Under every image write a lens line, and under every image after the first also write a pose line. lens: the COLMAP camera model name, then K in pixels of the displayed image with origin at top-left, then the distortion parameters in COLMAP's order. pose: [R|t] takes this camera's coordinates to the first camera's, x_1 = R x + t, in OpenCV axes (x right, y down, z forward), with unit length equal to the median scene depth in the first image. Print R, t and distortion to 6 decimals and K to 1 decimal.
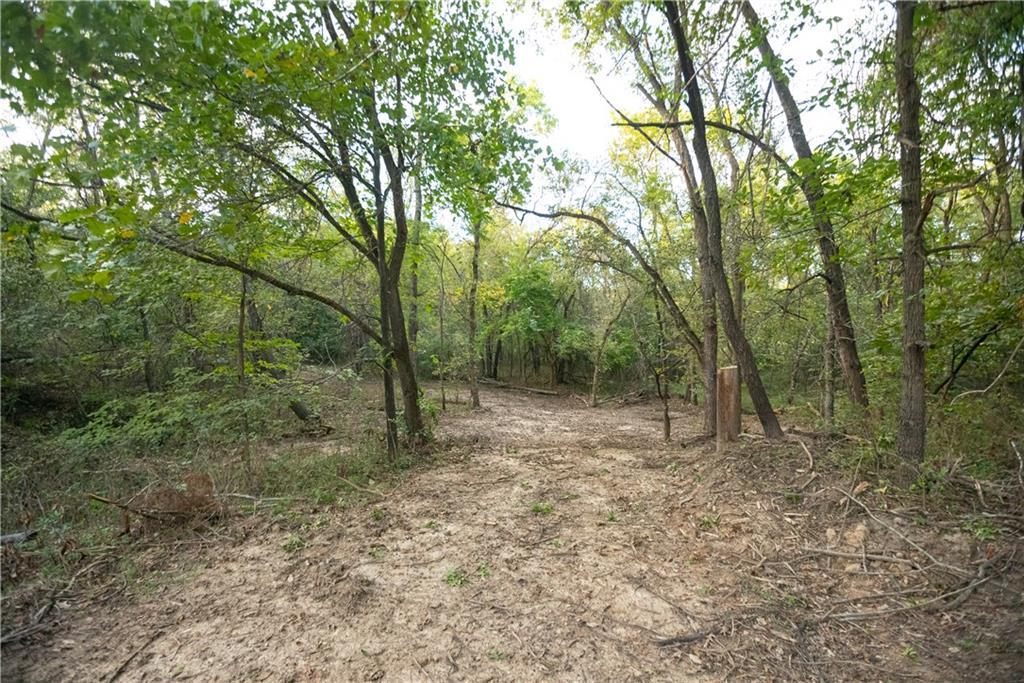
lens RADIAL K [[466.9, 0, 508.5], [0, 466.9, 337.7], [0, 0, 1]] dist [-0.036545, 0.010344]
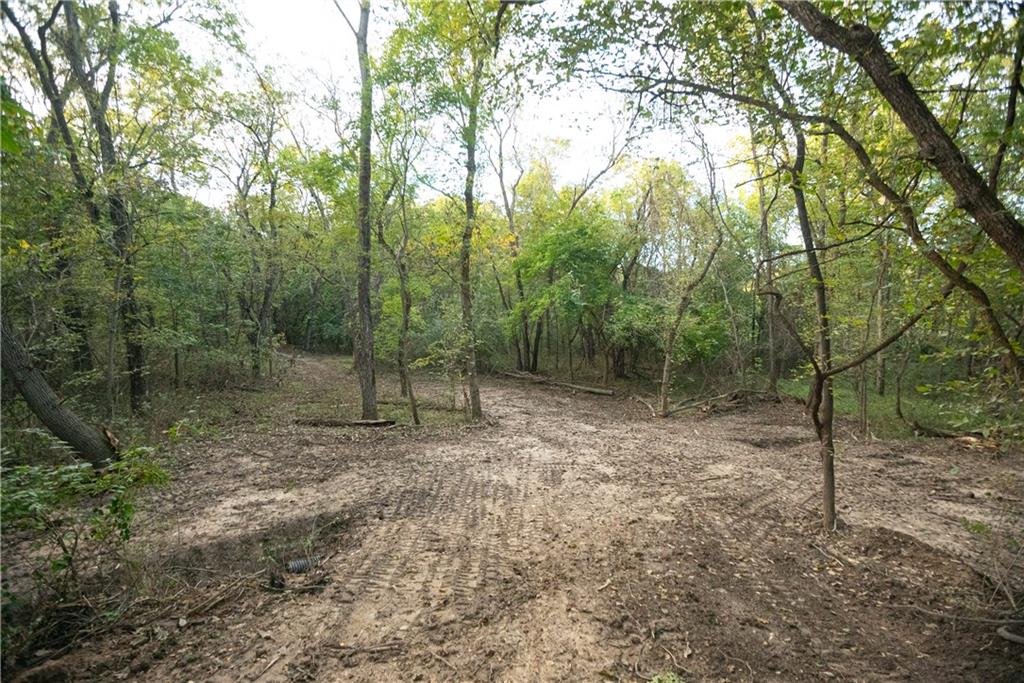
lens RADIAL K [[466.9, 0, 508.5], [0, 466.9, 337.7], [0, 0, 1]] dist [-0.036545, 0.010344]
pose [[0.989177, -0.007026, -0.146562, 0.056130], [0.010319, 0.999711, 0.021723, 0.017783], [0.146367, -0.023000, 0.988963, 0.284808]]
